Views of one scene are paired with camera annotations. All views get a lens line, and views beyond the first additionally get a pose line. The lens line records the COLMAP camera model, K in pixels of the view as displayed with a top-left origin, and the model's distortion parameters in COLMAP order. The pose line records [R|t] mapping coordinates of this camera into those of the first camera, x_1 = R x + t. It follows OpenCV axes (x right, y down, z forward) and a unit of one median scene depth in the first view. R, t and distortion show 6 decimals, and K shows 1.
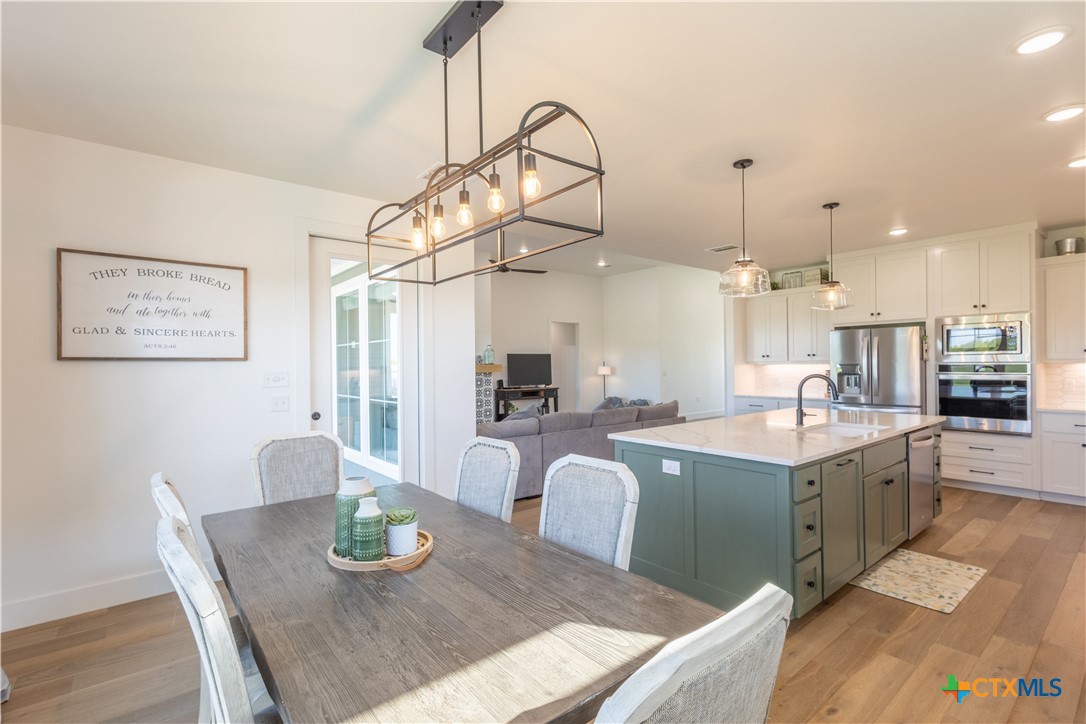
lens RADIAL K [[496.2, 0, 543.6], [0, 496.2, 364.8], [0, 0, 1]] dist [0.001716, -0.000672]
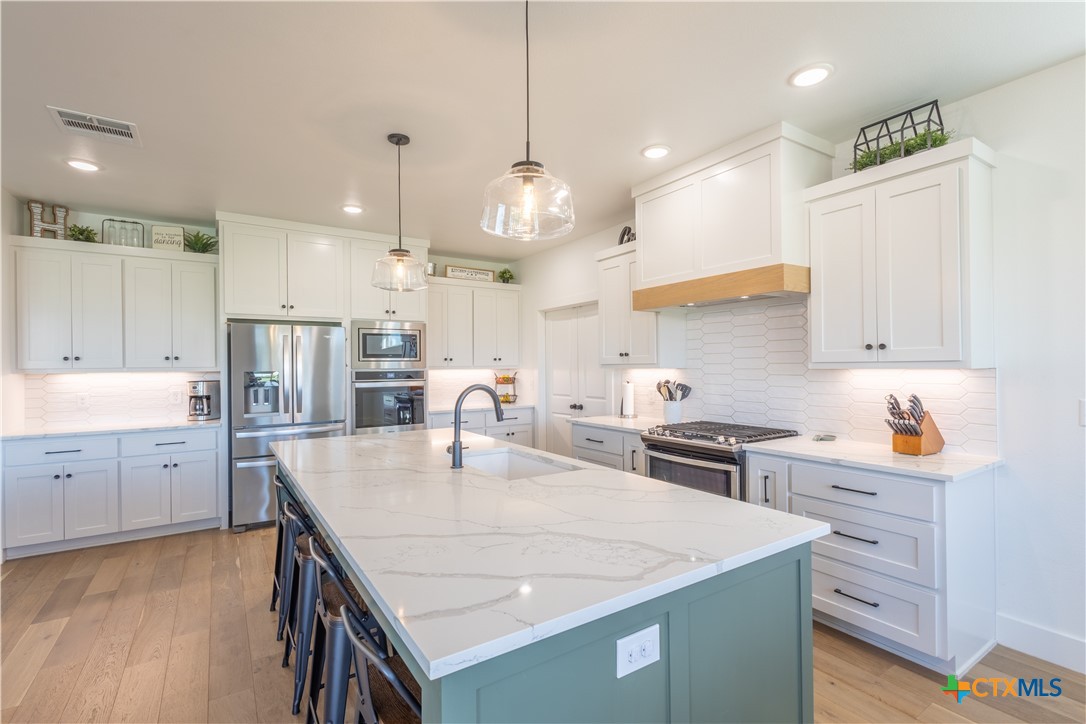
lens RADIAL K [[496.2, 0, 543.6], [0, 496.2, 364.8], [0, 0, 1]] dist [0.001716, -0.000672]
pose [[0.098150, 0.011505, 0.995105, -0.058685], [0.008330, 0.999889, -0.012382, 0.000999], [-0.995137, 0.009504, 0.098044, 0.529438]]
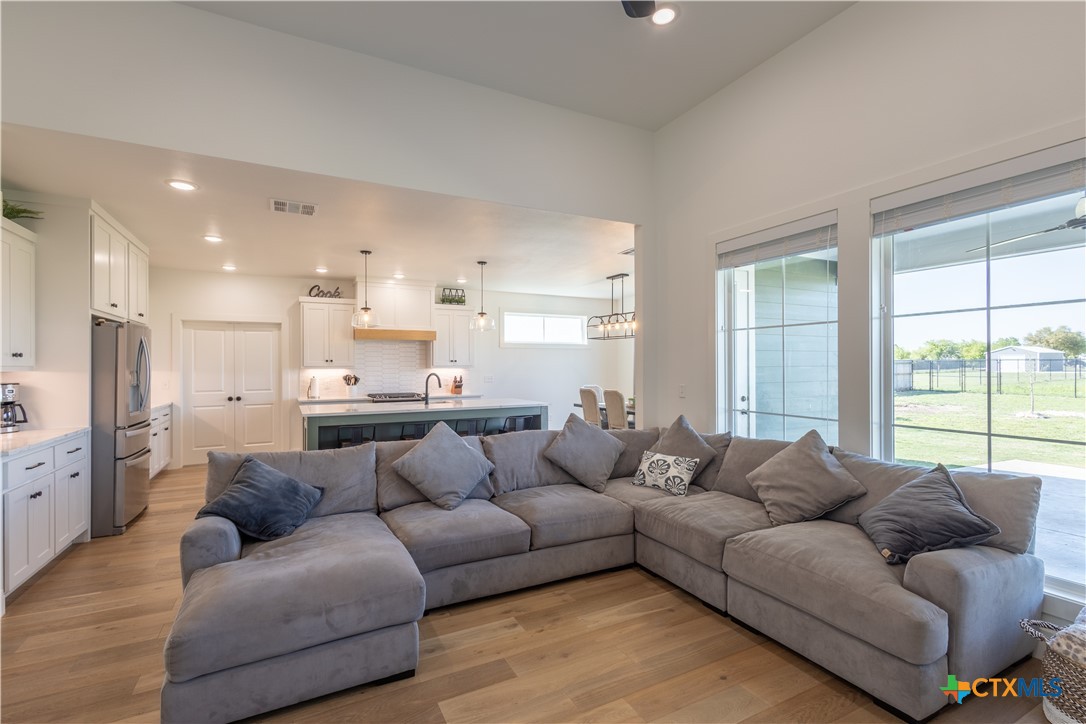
lens RADIAL K [[498.1, 0, 544.7], [0, 498.1, 364.5], [0, 0, 1]] dist [0.013185, -0.005833]
pose [[-0.979713, 0.016721, 0.199709, -0.127842], [0.016232, 0.999860, -0.004084, 0.001549], [-0.199749, -0.000759, -0.979847, 1.621836]]
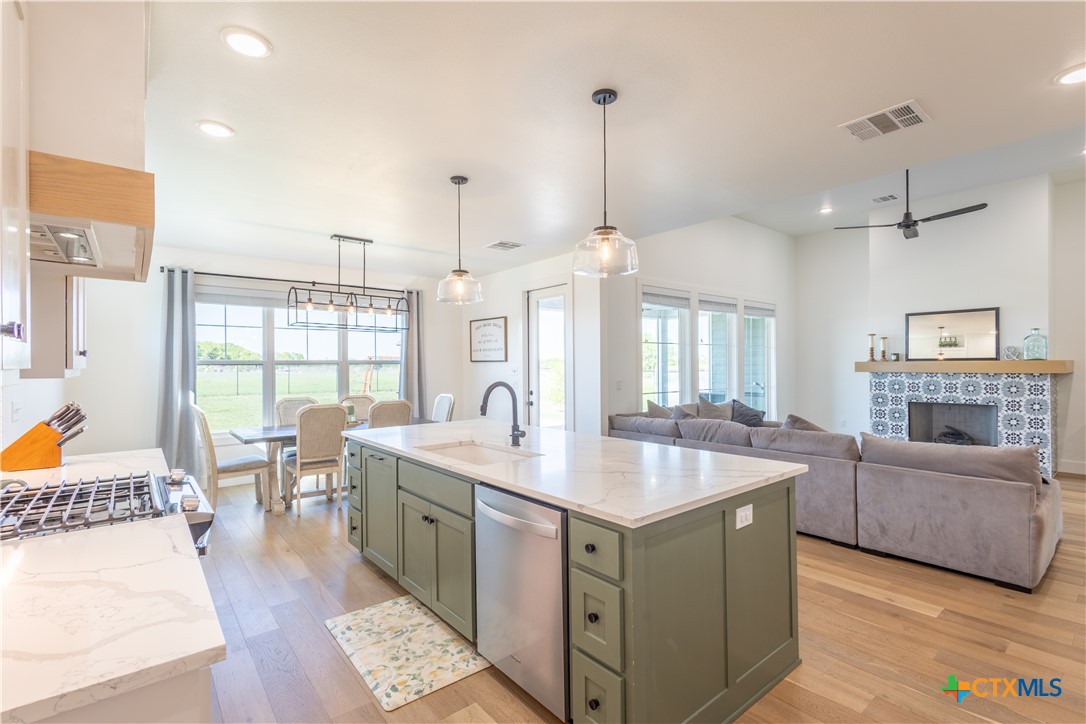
lens RADIAL K [[498.1, 0, 544.7], [0, 498.1, 364.5], [0, 0, 1]] dist [0.013185, -0.005833]
pose [[0.007229, 0.010835, -0.999915, 0.838398], [0.006886, 0.999917, 0.010885, -0.010609], [0.999950, -0.006964, 0.007154, 0.663492]]
